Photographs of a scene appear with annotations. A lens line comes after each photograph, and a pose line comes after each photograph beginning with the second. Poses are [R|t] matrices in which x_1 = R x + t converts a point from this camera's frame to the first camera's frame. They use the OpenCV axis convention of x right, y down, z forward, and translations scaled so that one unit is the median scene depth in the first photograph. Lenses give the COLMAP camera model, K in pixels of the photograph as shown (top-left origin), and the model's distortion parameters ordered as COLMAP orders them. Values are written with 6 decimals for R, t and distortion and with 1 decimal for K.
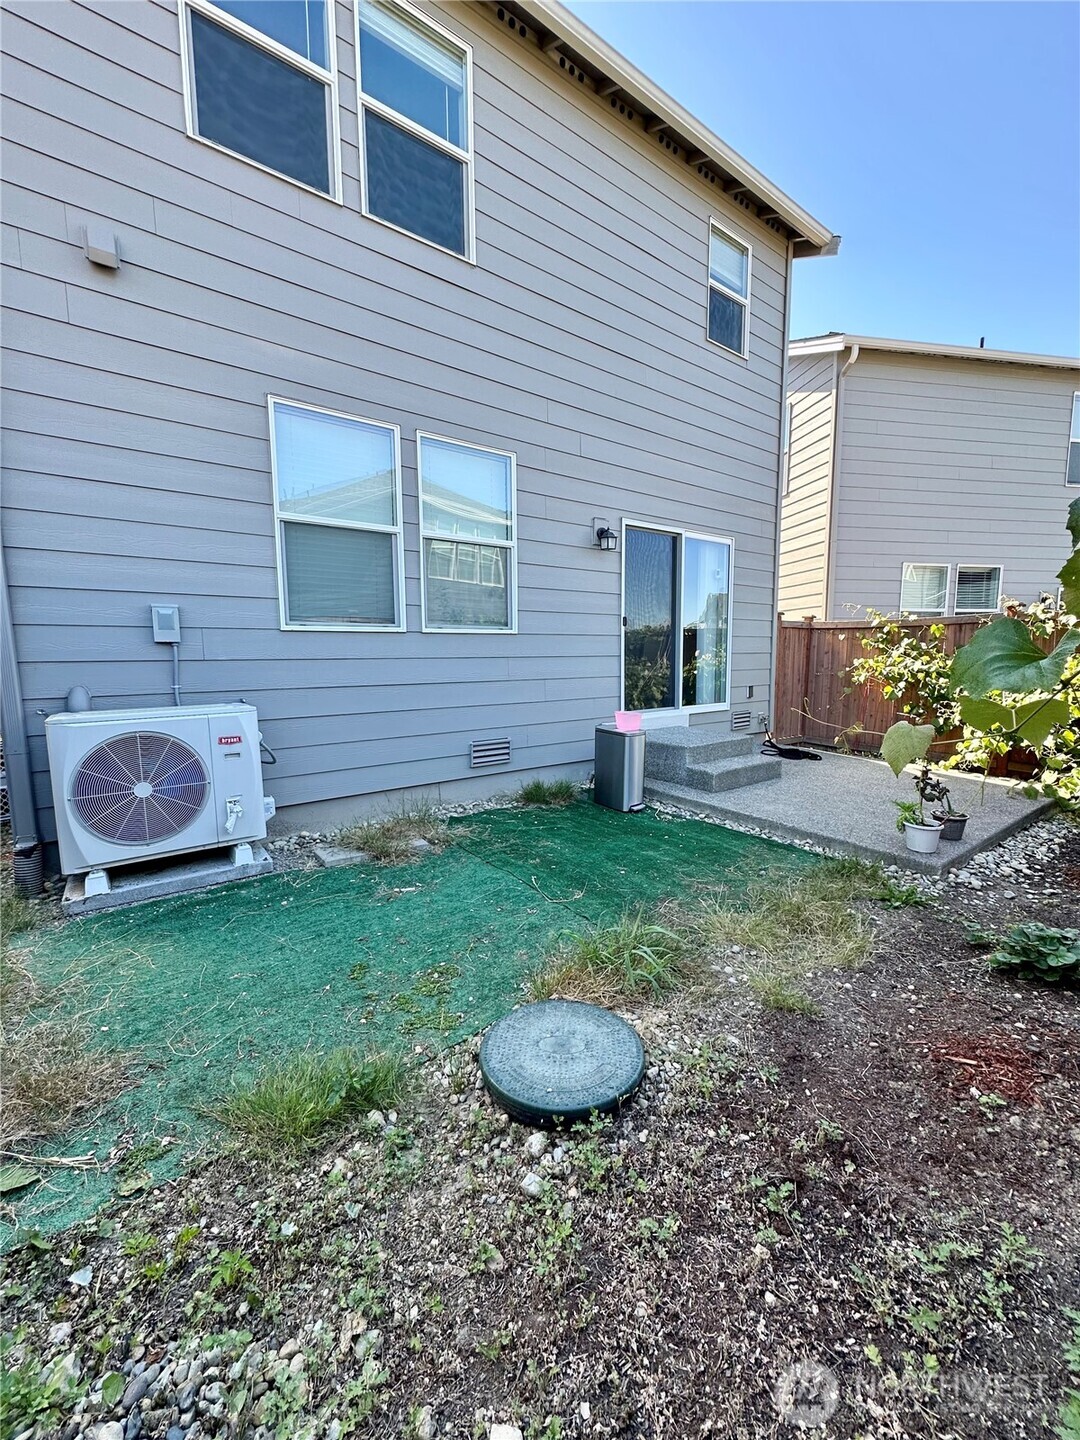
lens RADIAL K [[573.0, 0, 542.1], [0, 573.0, 721.5], [0, 0, 1]] dist [-0.005834, 0.001734]
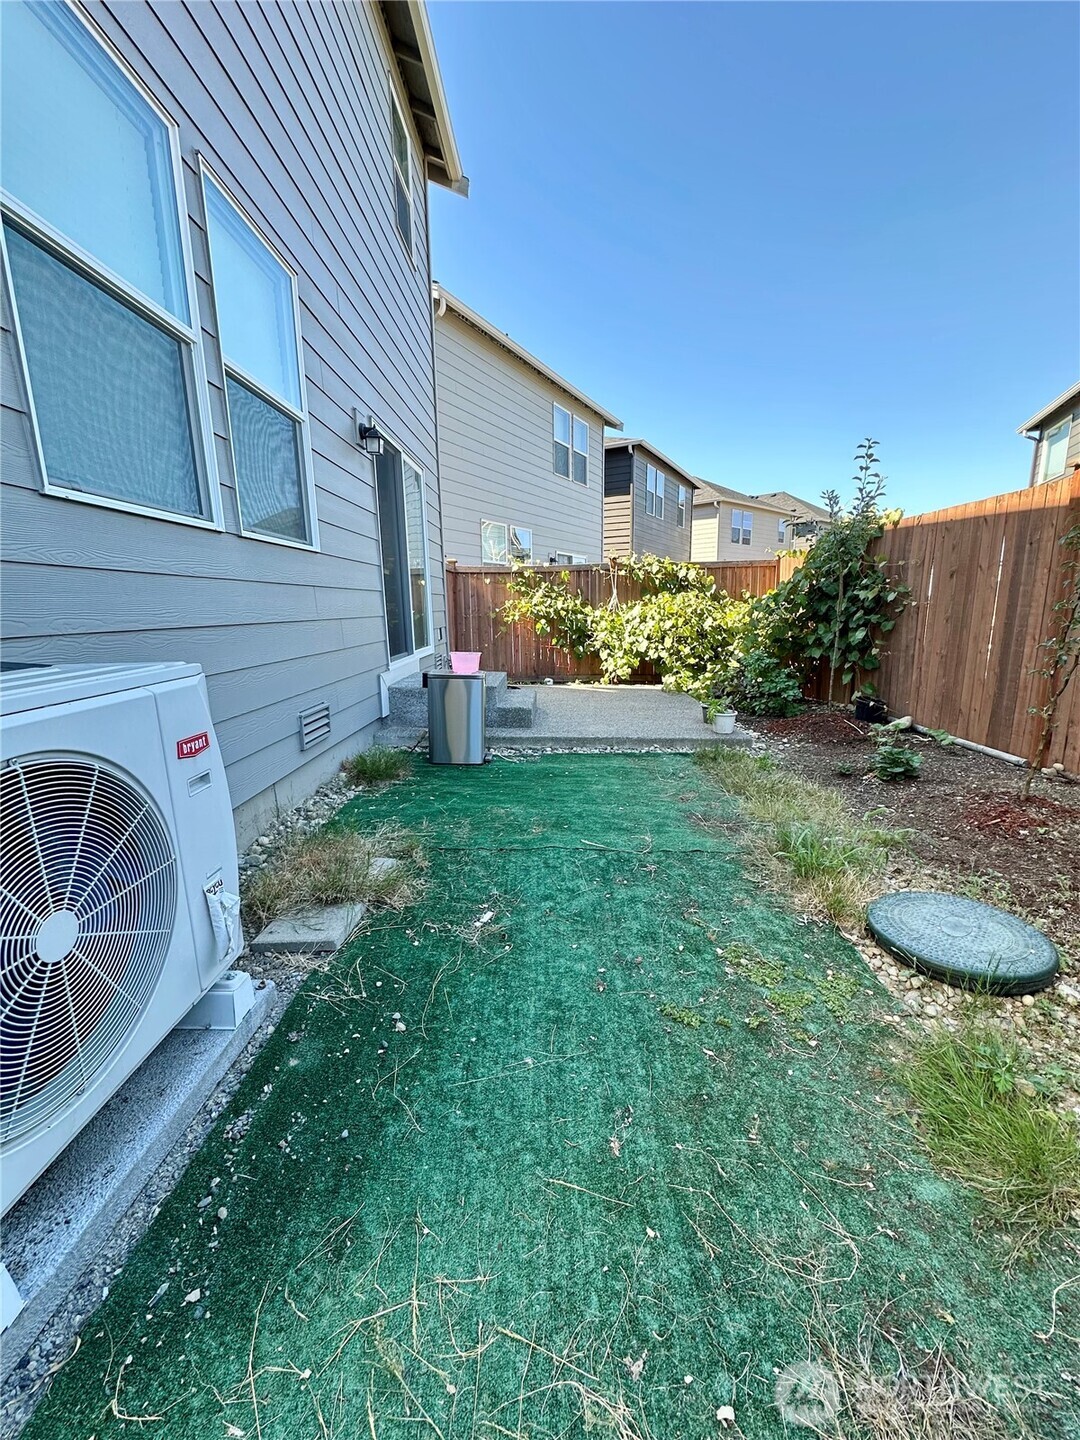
lens RADIAL K [[573.0, 0, 540.6], [0, 573.0, 720.6], [0, 0, 1]] dist [-0.005834, 0.001734]
pose [[0.621259, -0.158458, 0.767417, -0.383527], [0.105391, 0.987339, 0.118550, -0.003747], [-0.776486, 0.007228, 0.630093, 0.300135]]
